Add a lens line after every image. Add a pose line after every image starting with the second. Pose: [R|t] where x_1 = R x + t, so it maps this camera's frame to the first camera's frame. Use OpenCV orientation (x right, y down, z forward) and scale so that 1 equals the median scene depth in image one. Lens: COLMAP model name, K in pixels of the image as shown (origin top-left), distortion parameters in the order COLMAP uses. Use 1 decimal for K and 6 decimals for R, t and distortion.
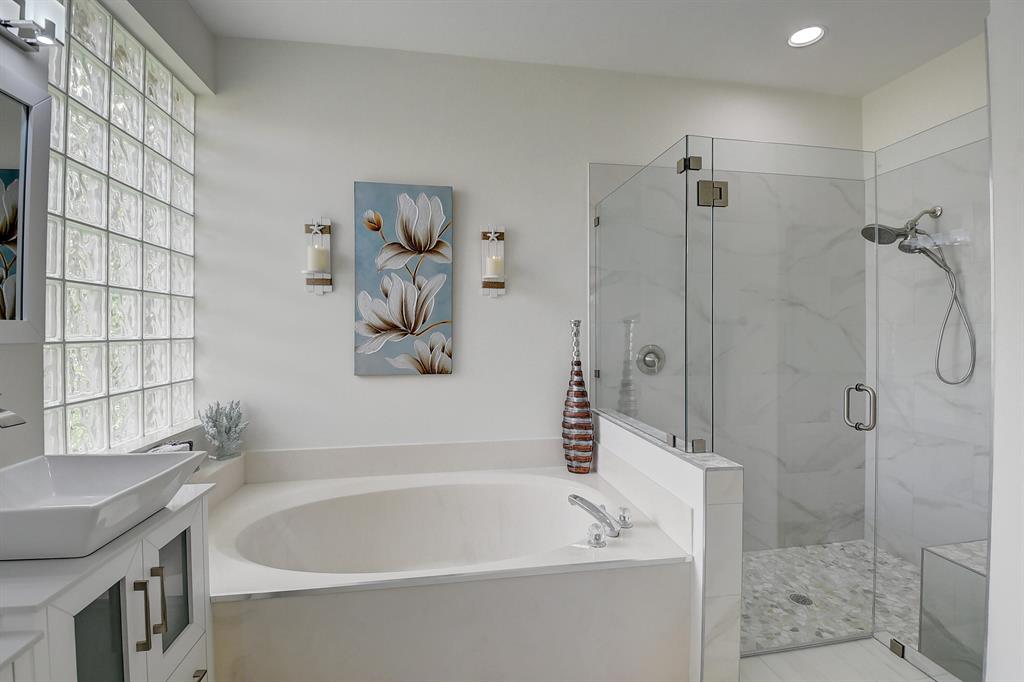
lens RADIAL K [[452.1, 0, 509.6], [0, 452.1, 330.9], [0, 0, 1]] dist [0.004540, -0.017592]
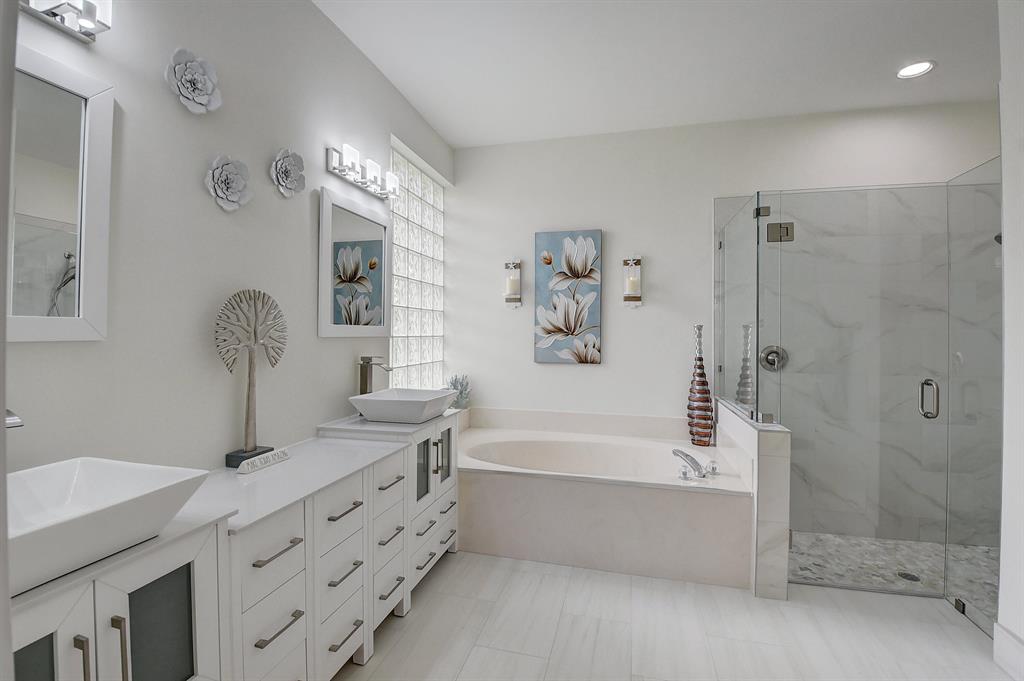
lens RADIAL K [[452.1, 0, 514.2], [0, 452.1, 333.6], [0, 0, 1]] dist [0.004540, -0.017592]
pose [[0.919254, 0.006891, -0.393605, 0.191964], [-0.007174, 0.999974, 0.000753, 0.003421], [0.393600, 0.002132, 0.919280, -0.419378]]
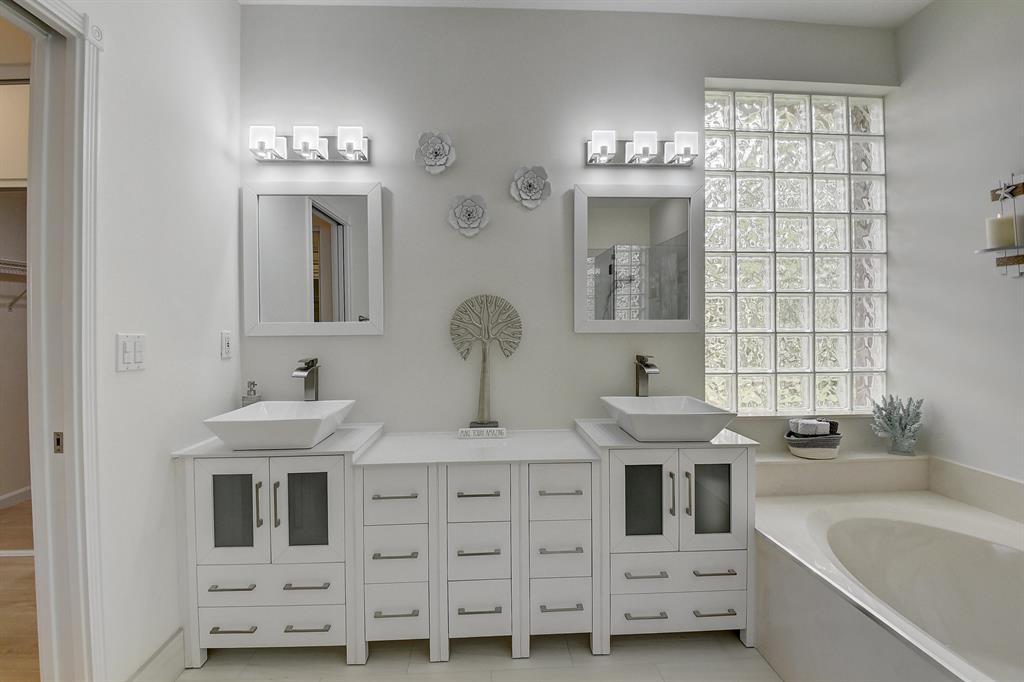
lens RADIAL K [[452.1, 0, 519.0], [0, 452.1, 334.7], [0, 0, 1]] dist [0.004540, -0.017592]
pose [[-0.103500, 0.022868, -0.994367, 0.418241], [0.003291, 0.999738, 0.022649, -0.004157], [0.994624, -0.000929, -0.103548, 0.263336]]
